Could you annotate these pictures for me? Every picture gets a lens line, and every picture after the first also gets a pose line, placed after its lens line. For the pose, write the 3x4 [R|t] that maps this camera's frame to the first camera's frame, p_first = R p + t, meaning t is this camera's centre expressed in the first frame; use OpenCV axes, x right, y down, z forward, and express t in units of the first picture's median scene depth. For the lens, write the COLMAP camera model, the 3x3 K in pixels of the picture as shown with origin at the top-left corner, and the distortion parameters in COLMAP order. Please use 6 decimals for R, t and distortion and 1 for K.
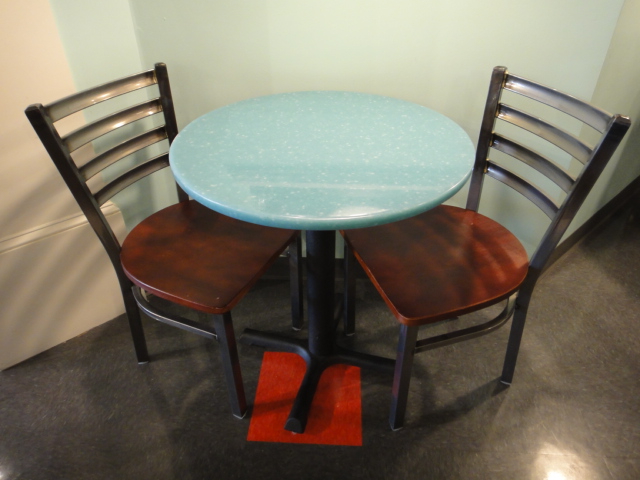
lens RADIAL K [[453.5, 0, 319.2], [0, 453.5, 238.6], [0, 0, 1]] dist [-0.003738, 0.007565]
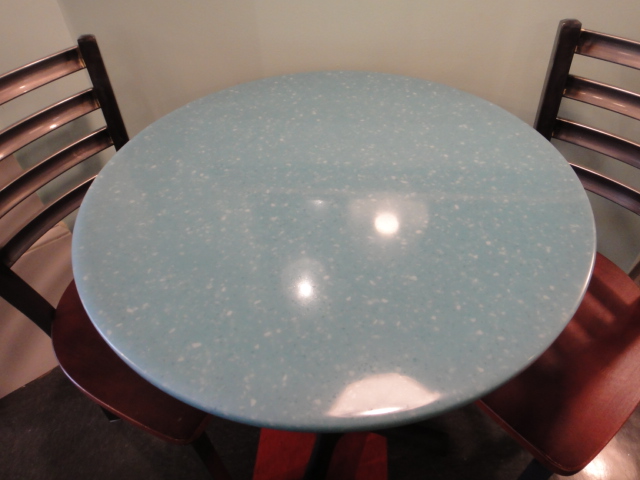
lens RADIAL K [[453.5, 0, 324.3], [0, 453.5, 238.2], [0, 0, 1]] dist [-0.003738, 0.007565]
pose [[0.998940, -0.002287, -0.045971, 0.023139], [0.009810, 0.986393, 0.164112, -0.201590], [0.044970, -0.164389, 0.985370, 0.318832]]
